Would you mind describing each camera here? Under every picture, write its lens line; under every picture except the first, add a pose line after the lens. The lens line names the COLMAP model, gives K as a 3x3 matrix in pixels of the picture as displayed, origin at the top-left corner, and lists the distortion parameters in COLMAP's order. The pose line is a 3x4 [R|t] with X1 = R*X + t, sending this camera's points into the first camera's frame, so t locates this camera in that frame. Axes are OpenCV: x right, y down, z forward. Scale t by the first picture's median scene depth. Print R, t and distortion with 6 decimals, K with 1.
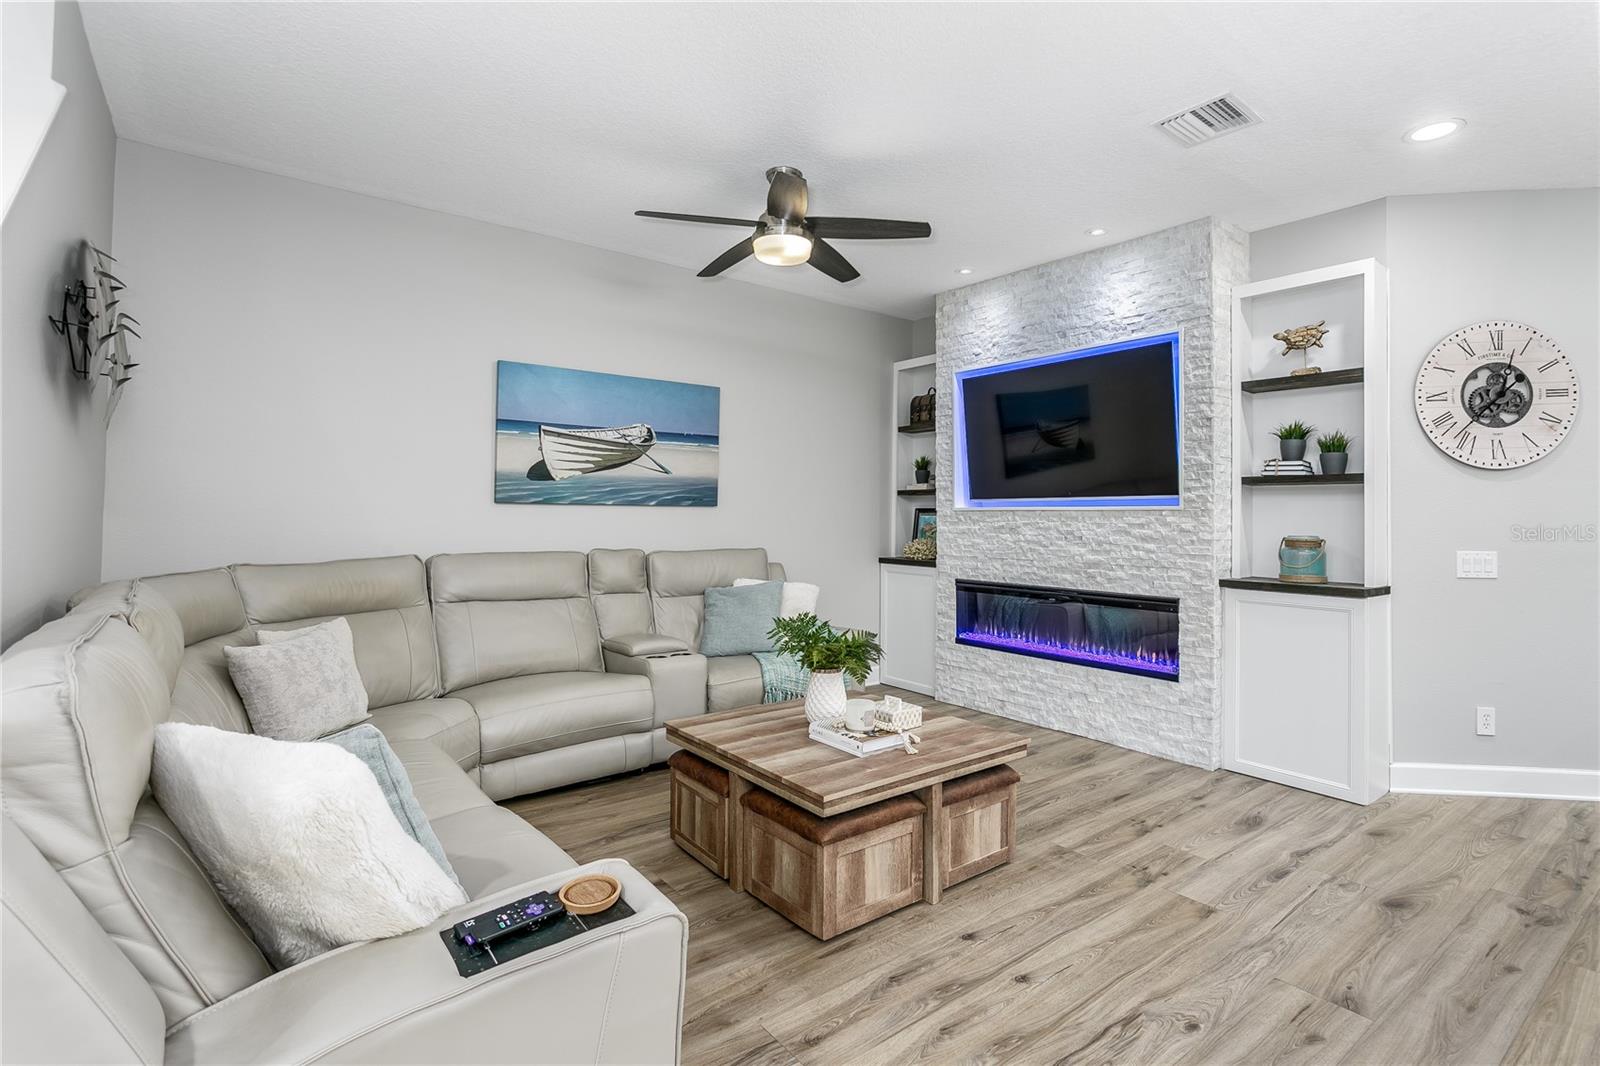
lens RADIAL K [[775.3, 0, 840.1], [0, 775.3, 501.7], [0, 0, 1]] dist [0.004368, 0.003773]
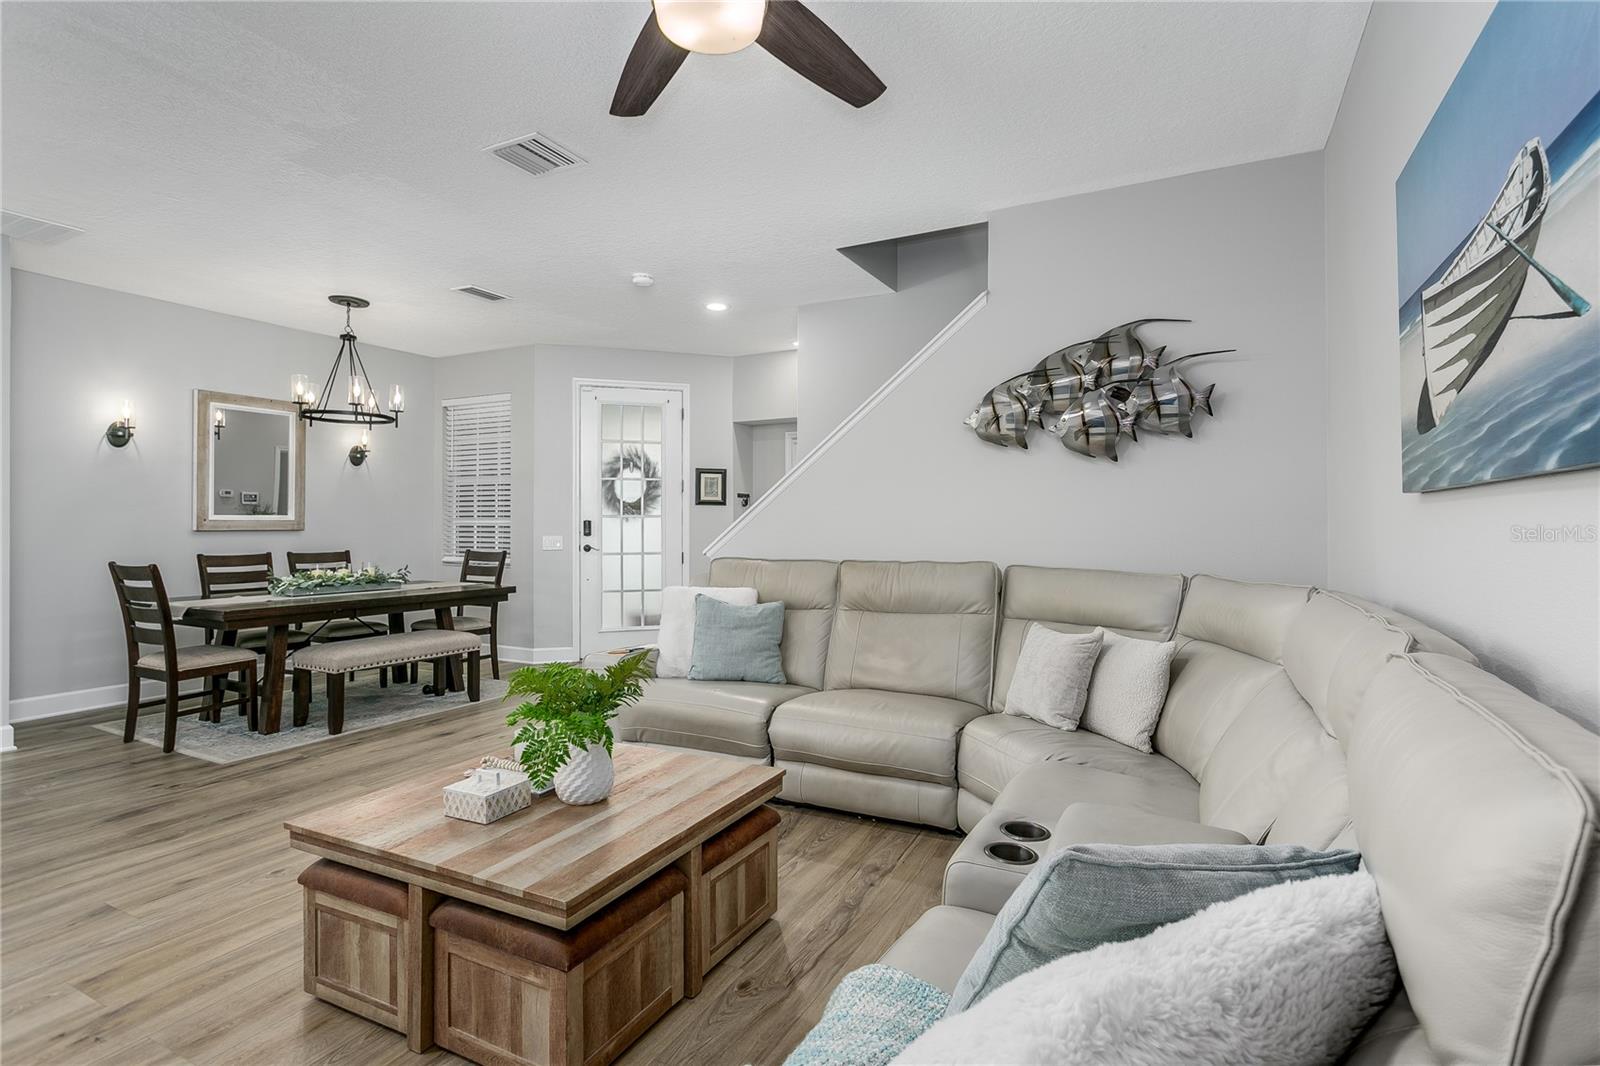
lens RADIAL K [[797.8, 0, 816.8], [0, 797.8, 523.8], [0, 0, 1]] dist [-0.012322, 0.005507]
pose [[-0.917700, -0.008974, -0.397172, 0.064819], [-0.000756, 0.999782, -0.020843, 0.031322], [0.397272, -0.018827, -0.917508, 1.424247]]
